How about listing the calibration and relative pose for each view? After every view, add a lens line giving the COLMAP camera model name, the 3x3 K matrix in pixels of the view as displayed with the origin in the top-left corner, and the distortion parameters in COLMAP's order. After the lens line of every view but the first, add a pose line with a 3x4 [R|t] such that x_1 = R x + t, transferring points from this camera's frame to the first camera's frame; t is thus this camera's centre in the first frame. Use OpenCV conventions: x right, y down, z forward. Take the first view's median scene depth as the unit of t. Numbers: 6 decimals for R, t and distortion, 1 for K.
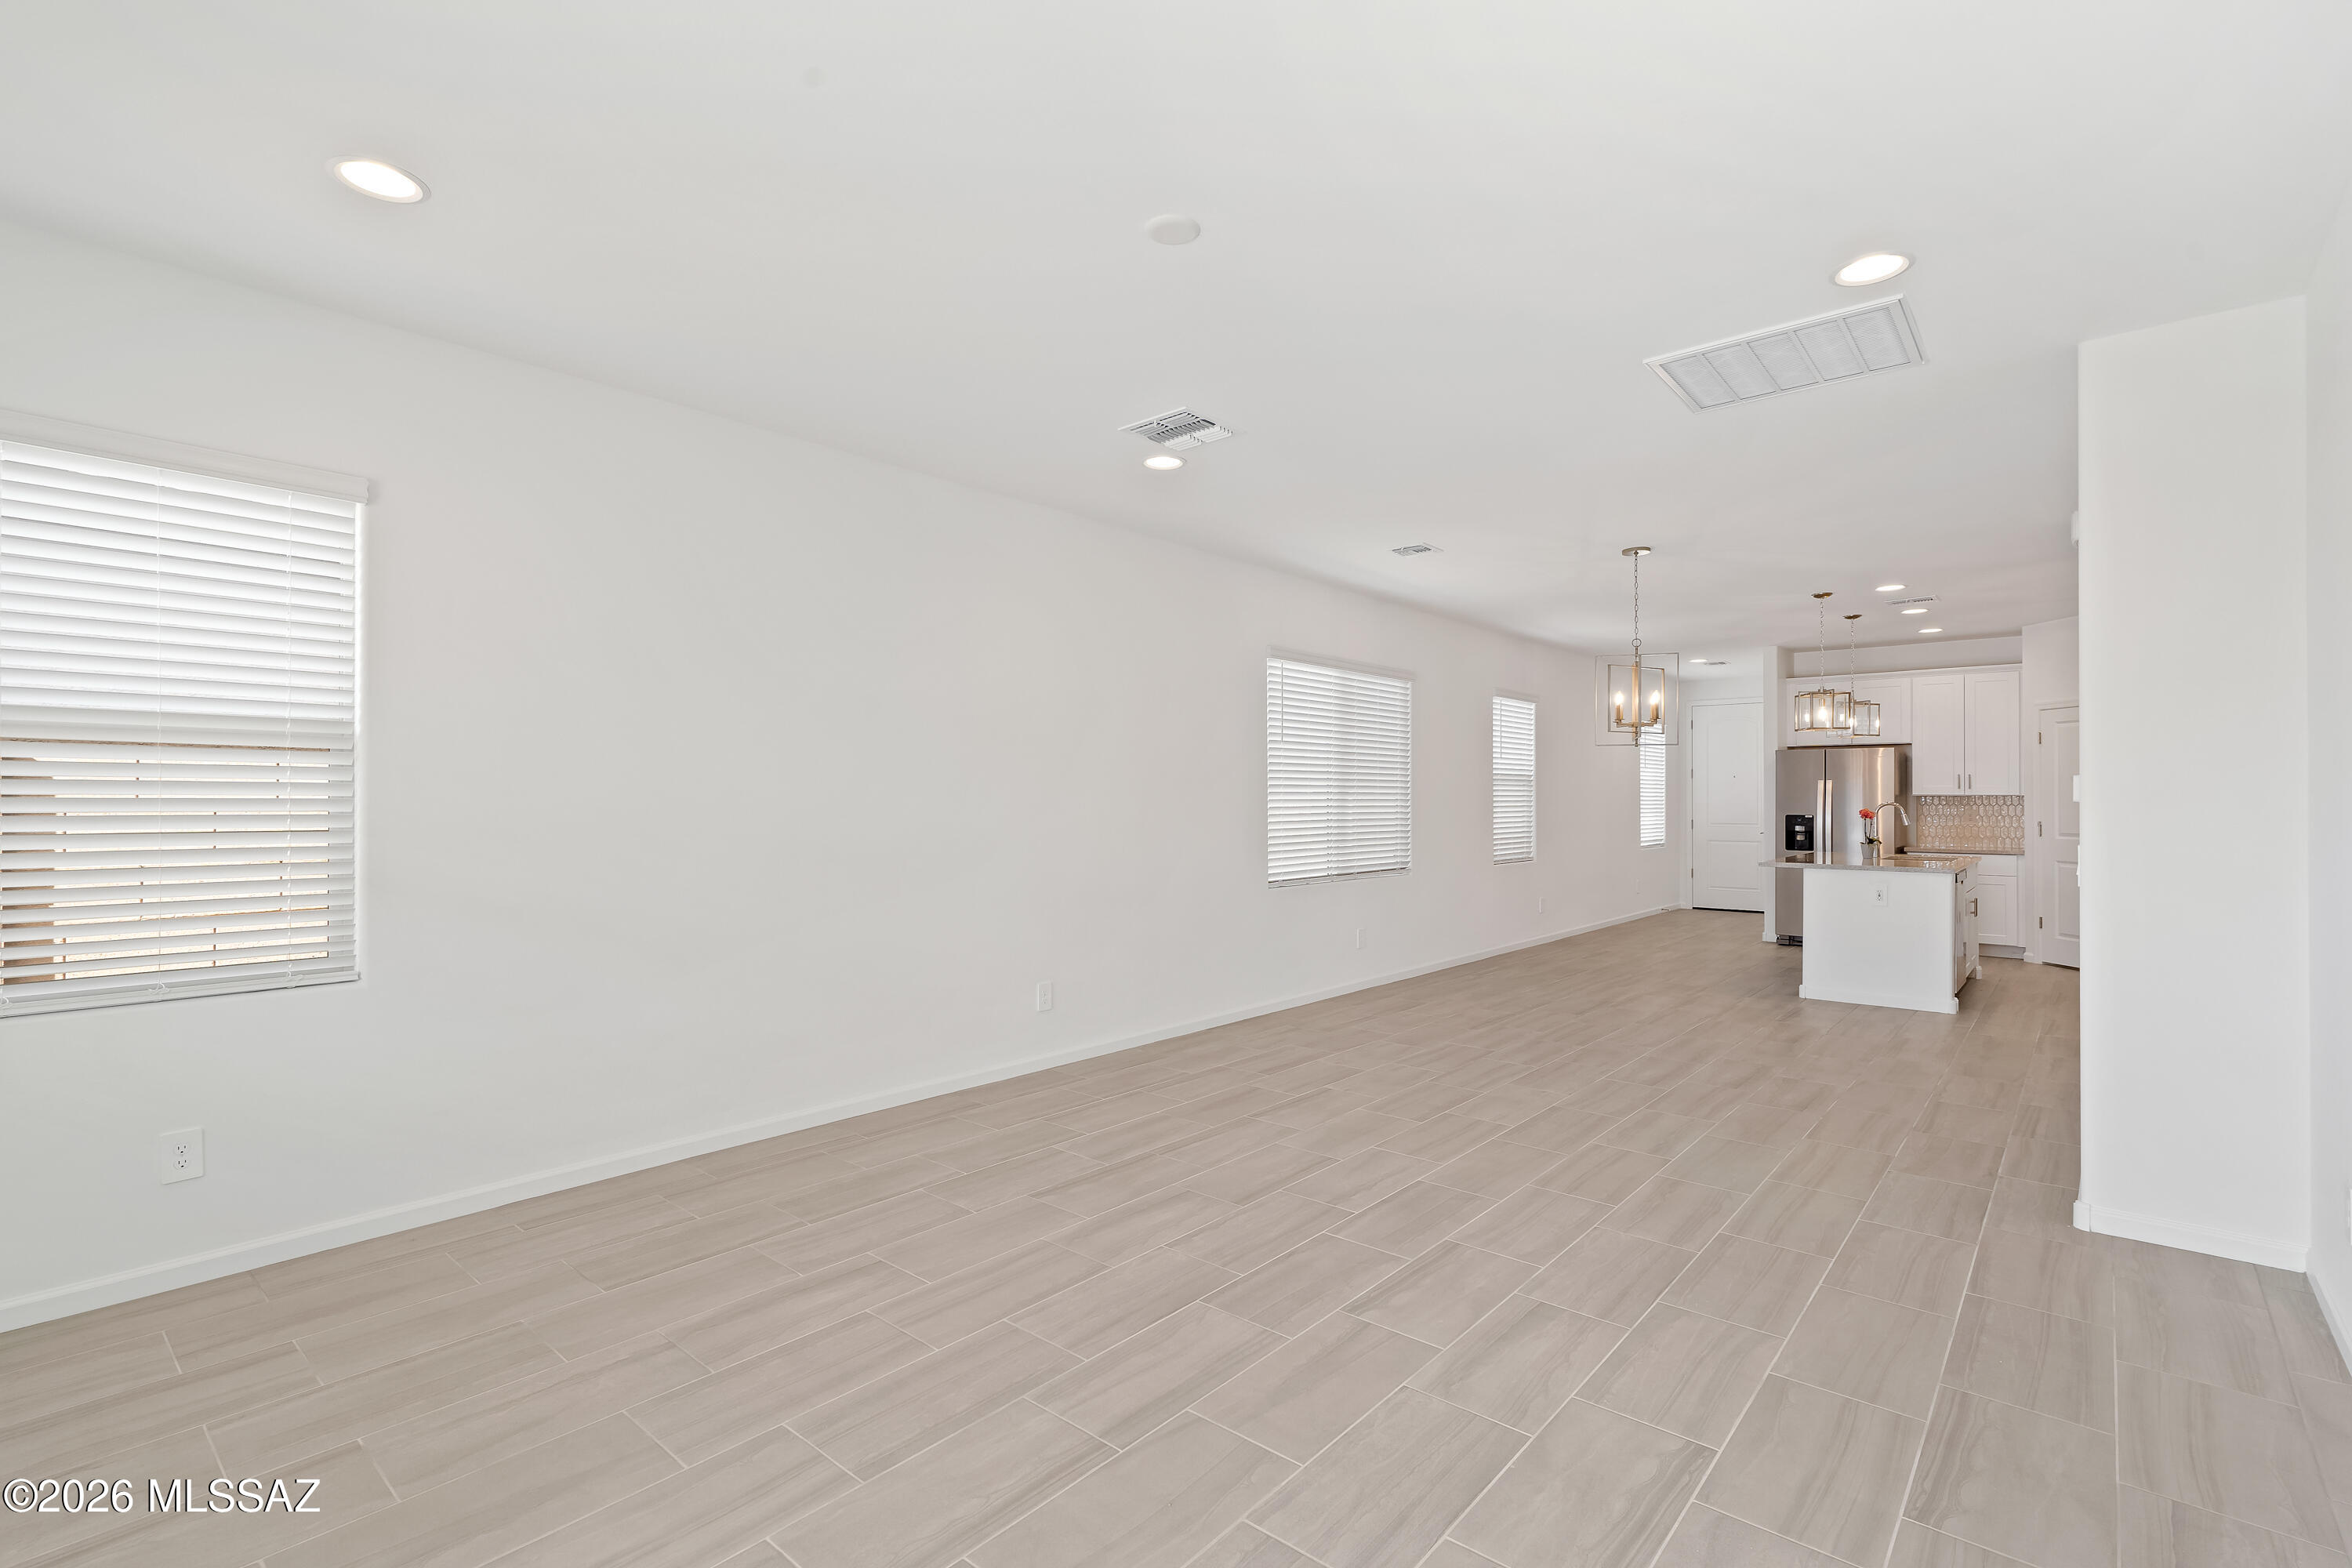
lens RADIAL K [[1085.0, 0, 1190.3], [0, 1085.0, 785.4], [0, 0, 1]] dist [-0.008007, 0.003681]
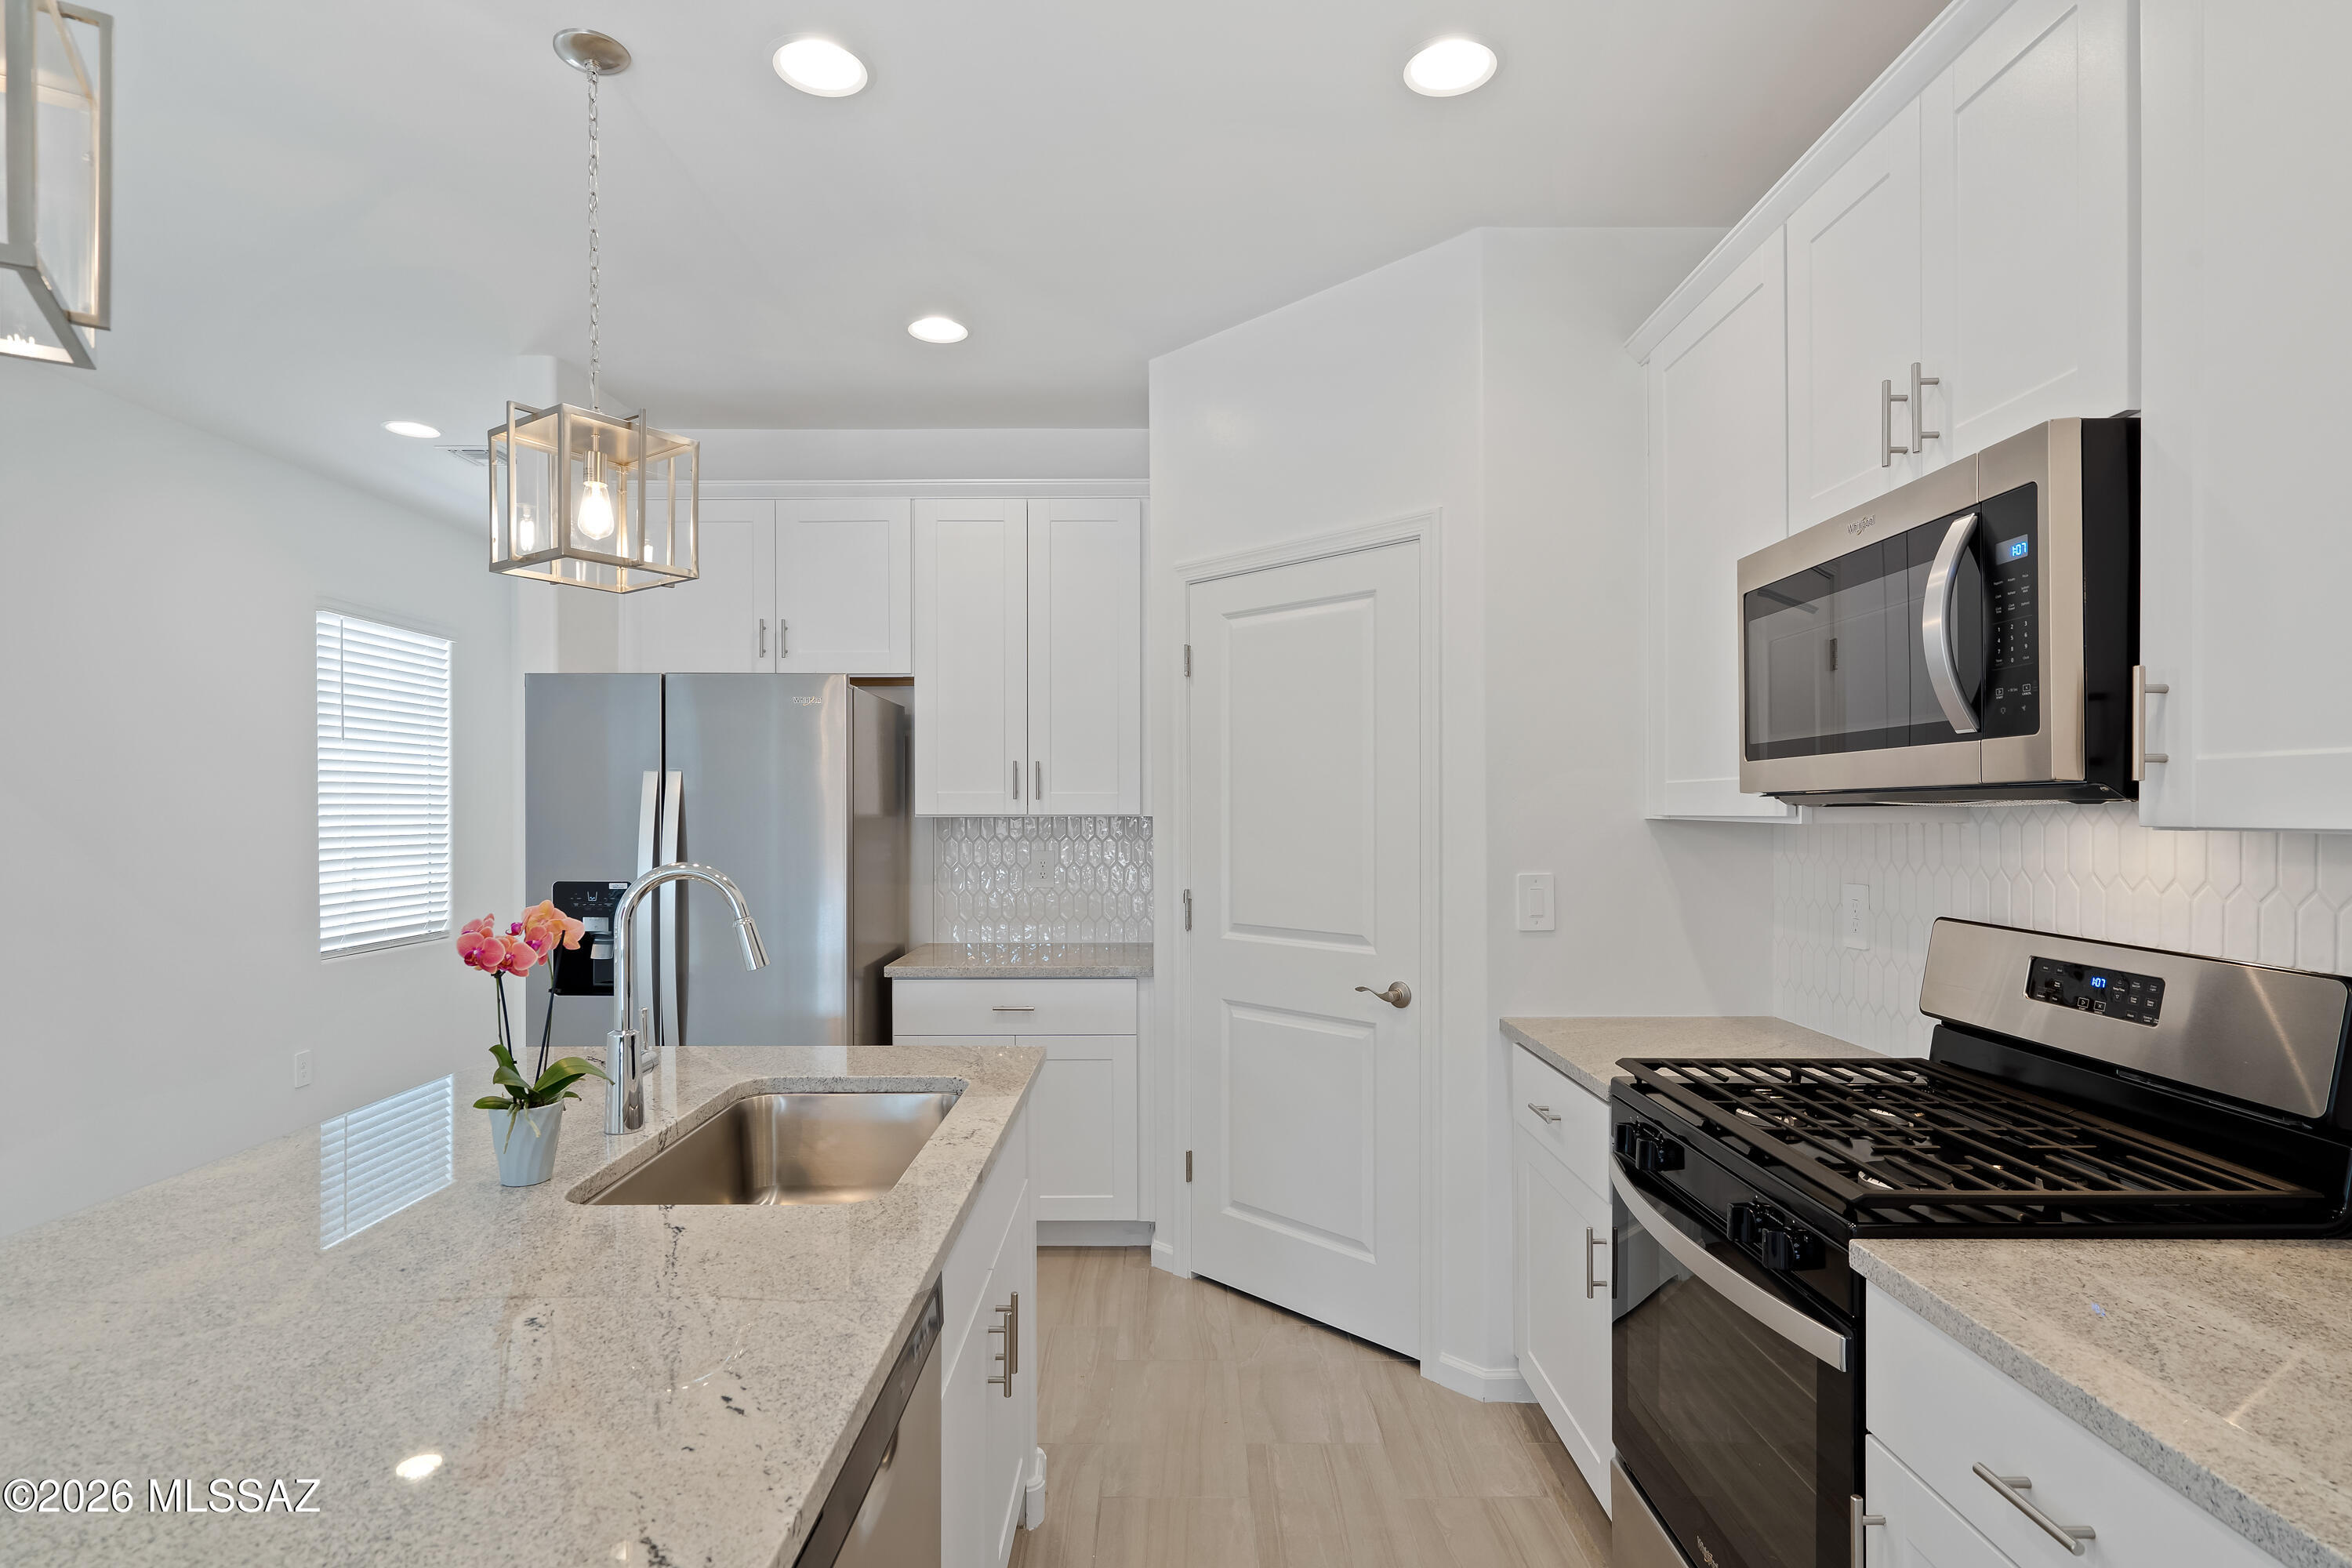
lens RADIAL K [[1216.7, 0, 1164.6], [0, 1216.7, 832.0], [0, 0, 1]] dist [-0.010521, -0.001376]
pose [[0.765469, -0.010680, 0.643384, 1.077735], [-0.009813, 0.999552, 0.028267, 0.003833], [-0.643398, -0.027951, 0.765021, 1.447277]]
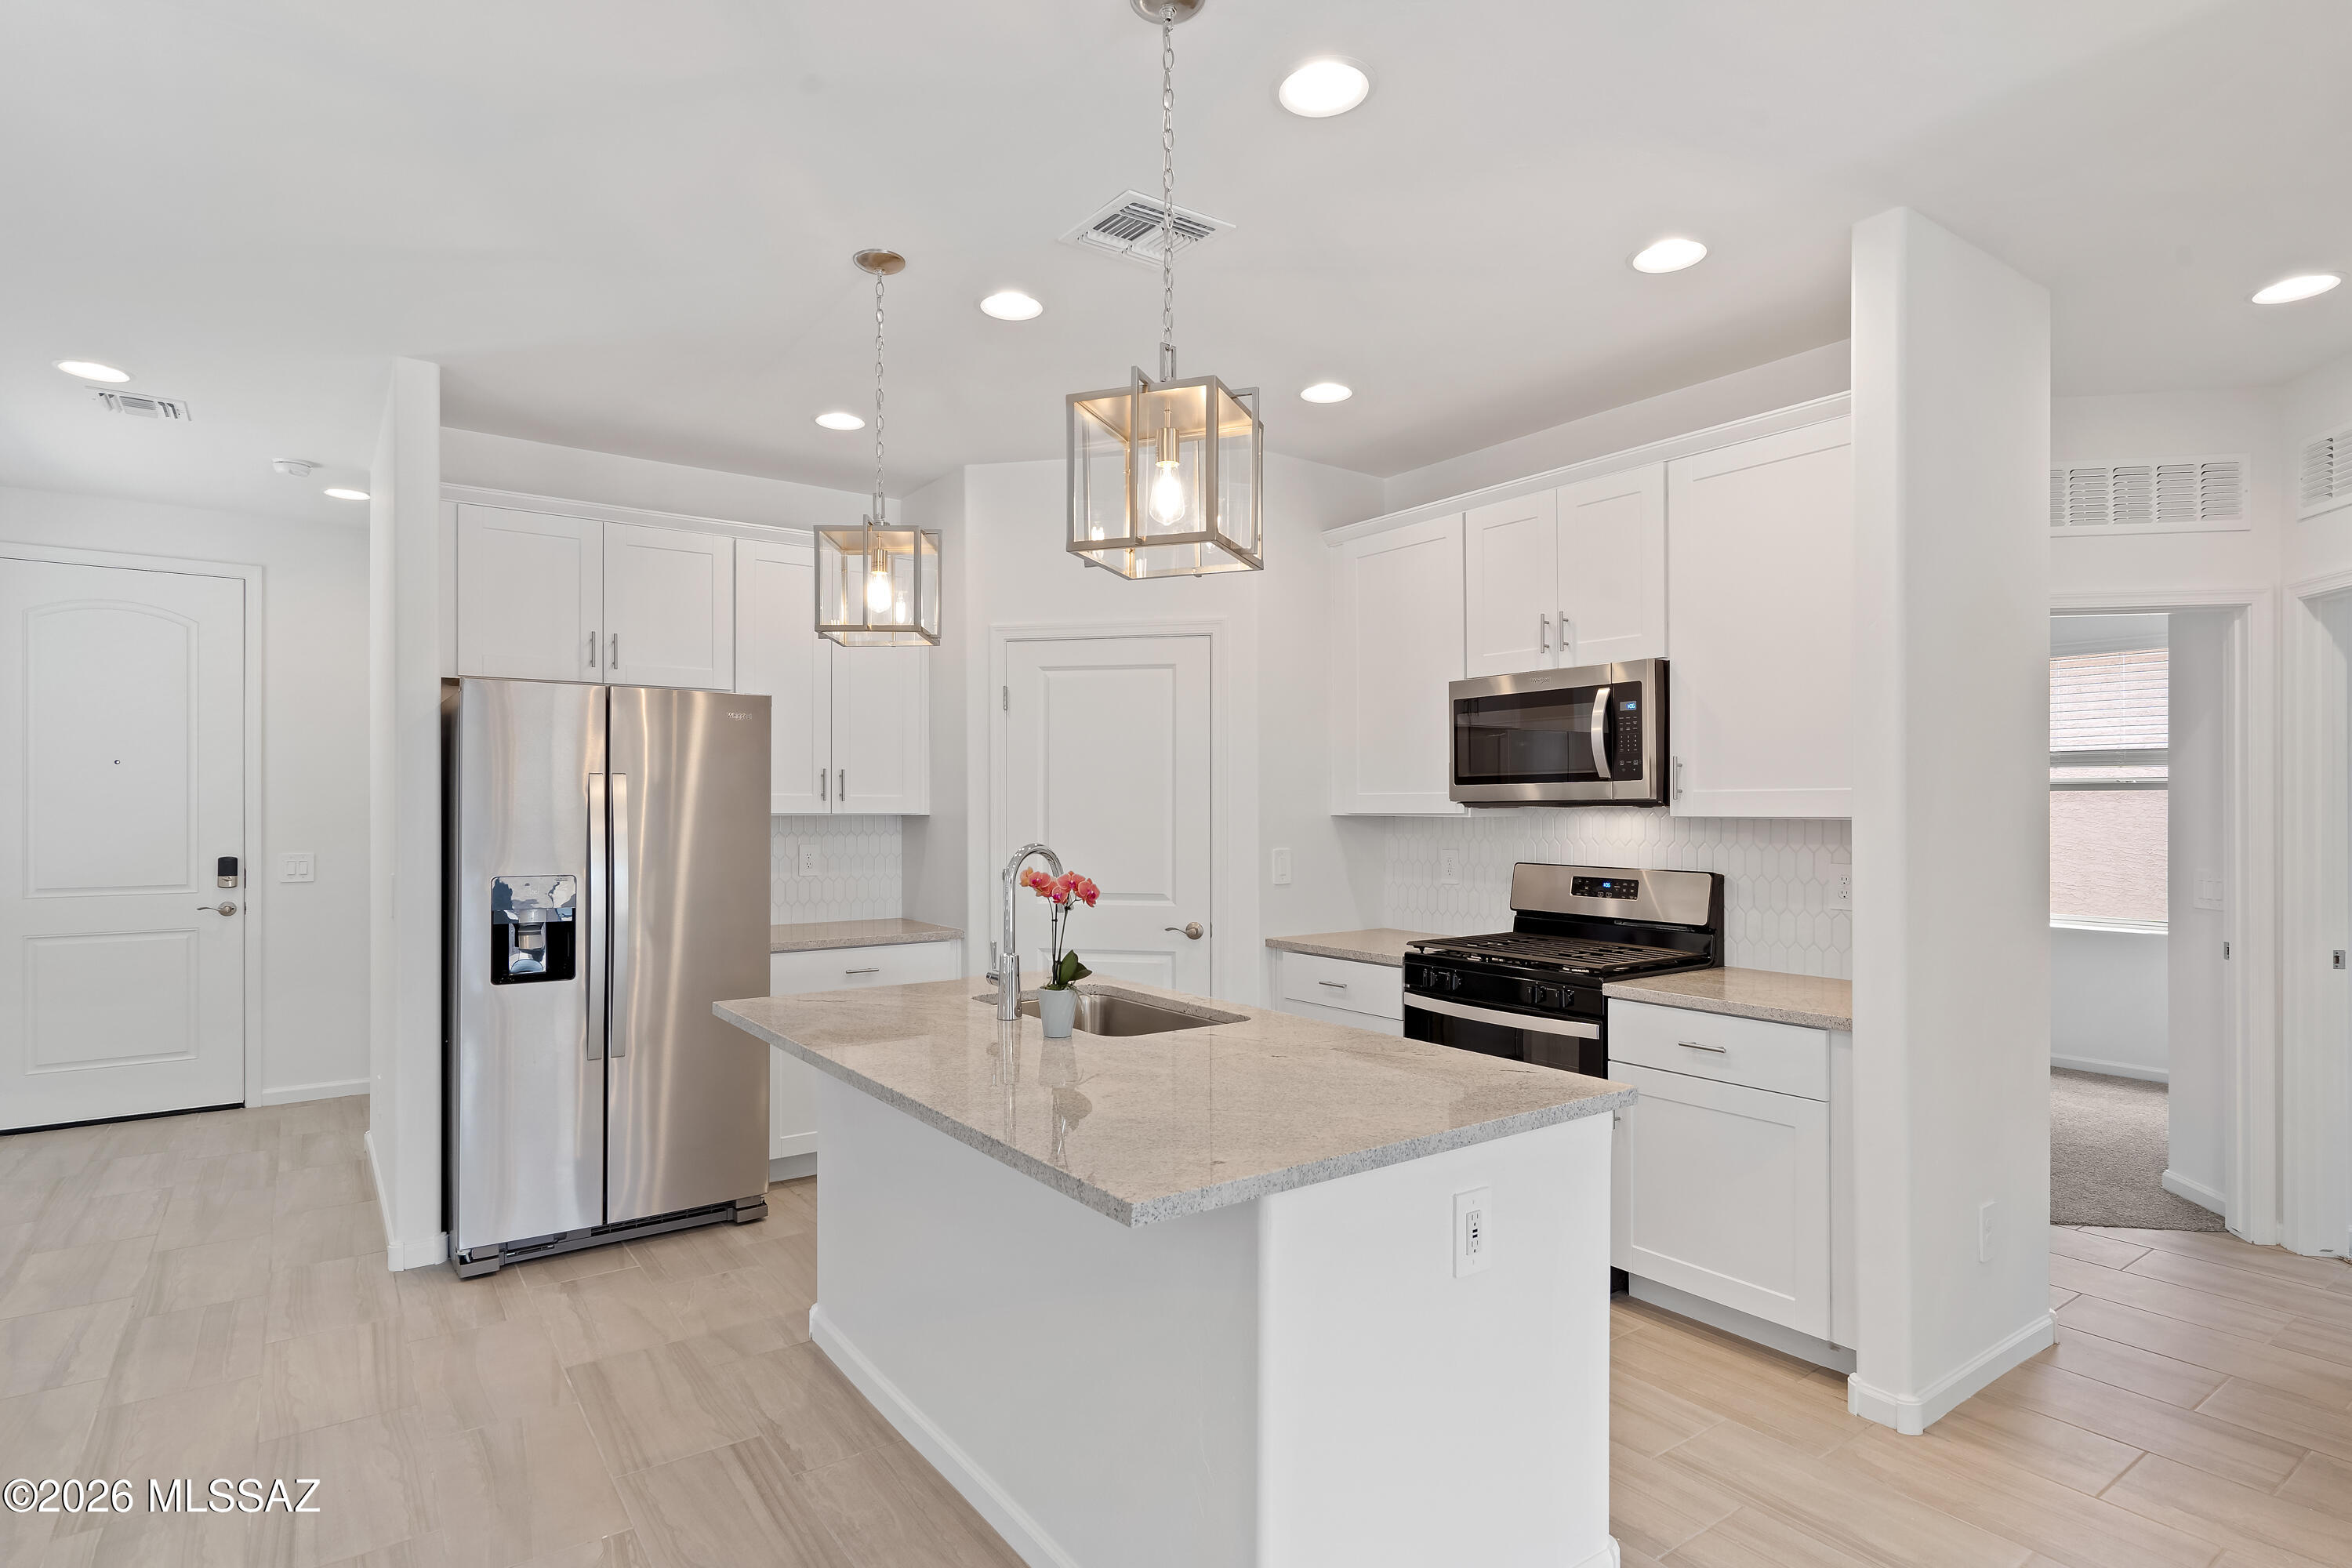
lens RADIAL K [[1216.7, 0, 1188.8], [0, 1216.7, 819.4], [0, 0, 1]] dist [-0.010521, -0.001376]
pose [[0.235214, -0.005532, 0.971928, 0.570851], [-0.014559, 0.999852, 0.009214, 0.008448], [-0.971834, -0.016317, 0.235099, 1.656605]]
